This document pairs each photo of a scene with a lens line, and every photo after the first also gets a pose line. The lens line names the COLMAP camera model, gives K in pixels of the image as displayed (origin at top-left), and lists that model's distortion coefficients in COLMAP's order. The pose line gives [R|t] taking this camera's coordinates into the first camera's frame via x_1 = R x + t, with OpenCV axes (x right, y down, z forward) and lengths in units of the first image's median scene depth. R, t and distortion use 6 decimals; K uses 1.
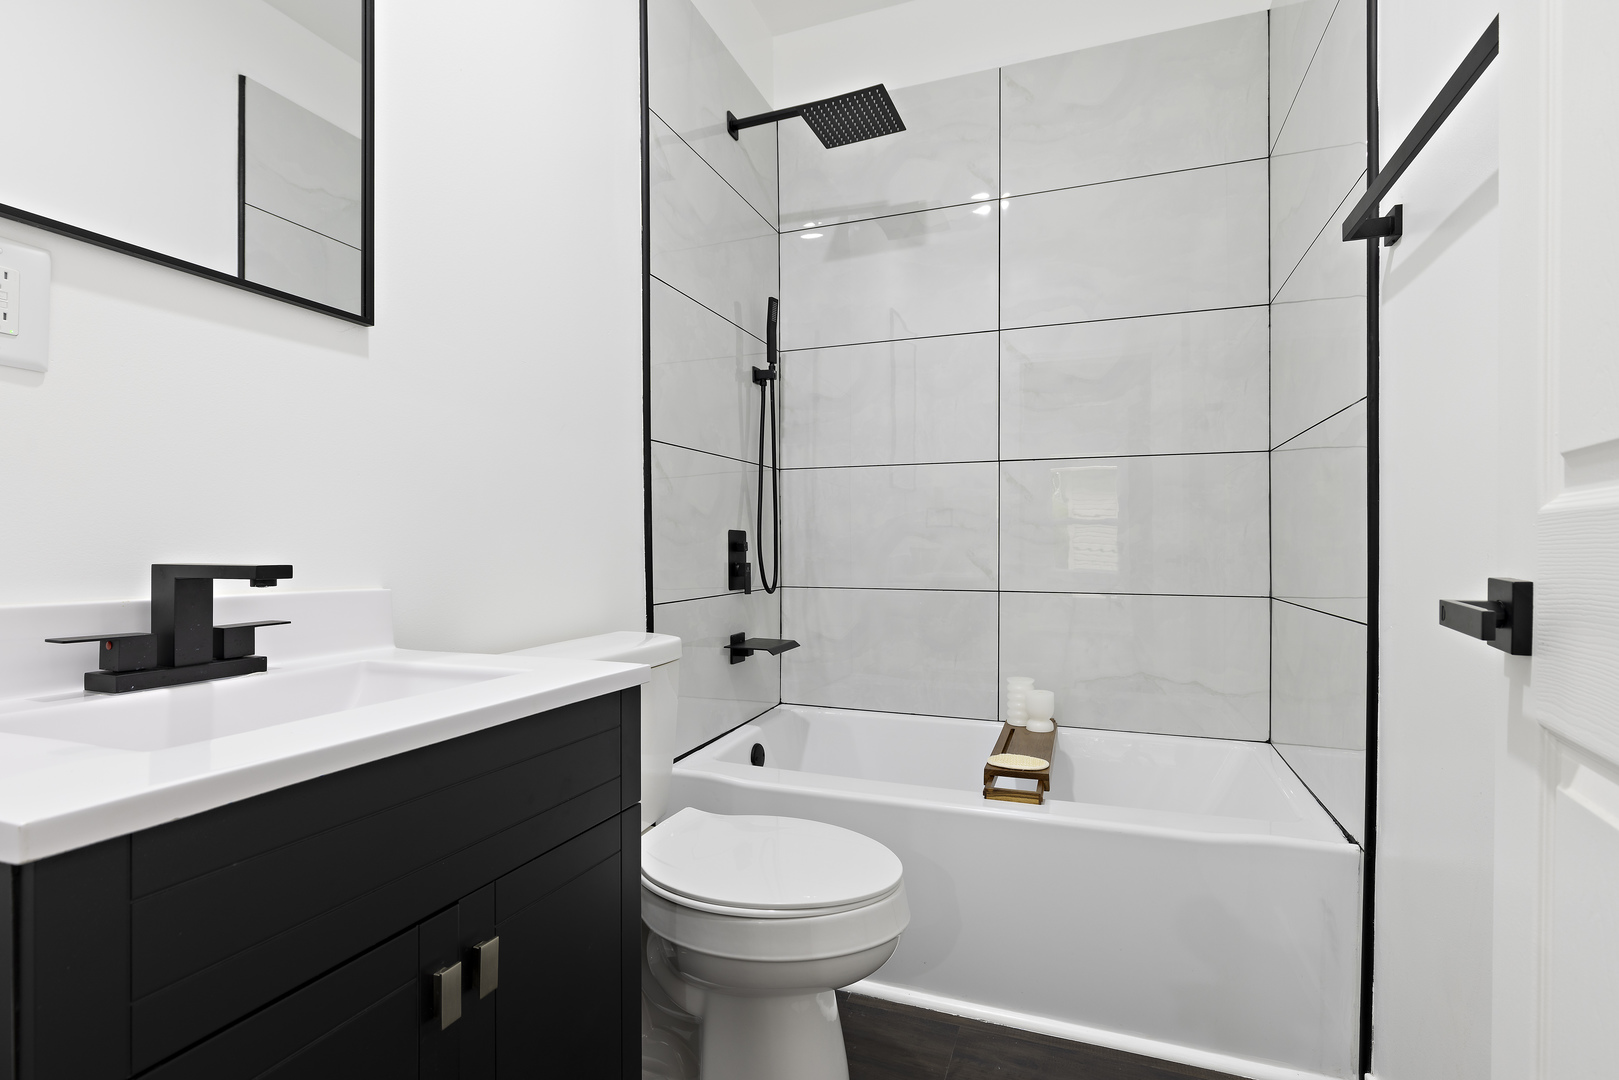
lens RADIAL K [[785.8, 0, 814.3], [0, 785.8, 547.9], [0, 0, 1]] dist [0.003344, 0.000166]
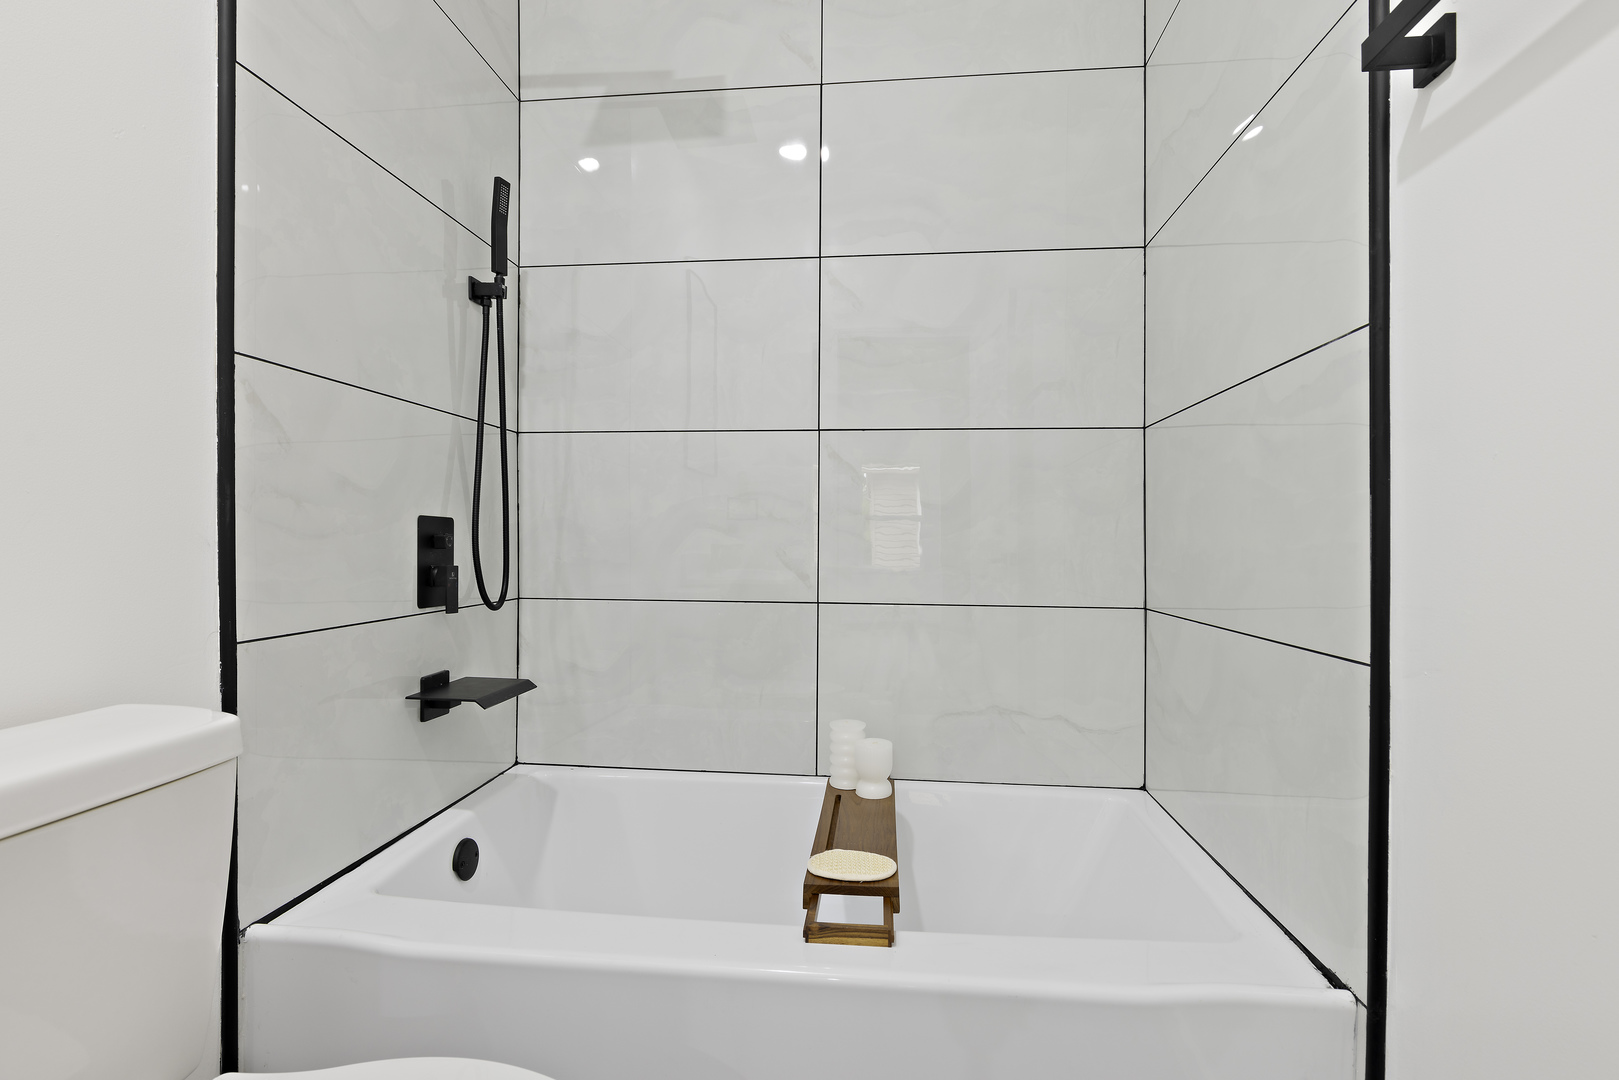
lens RADIAL K [[785.8, 0, 800.6], [0, 785.8, 554.1], [0, 0, 1]] dist [0.003344, 0.000166]
pose [[0.974024, 0.003091, 0.226423, 0.049561], [-0.006185, 0.999897, 0.012957, -0.001498], [-0.226360, -0.014021, 0.973943, 0.281153]]
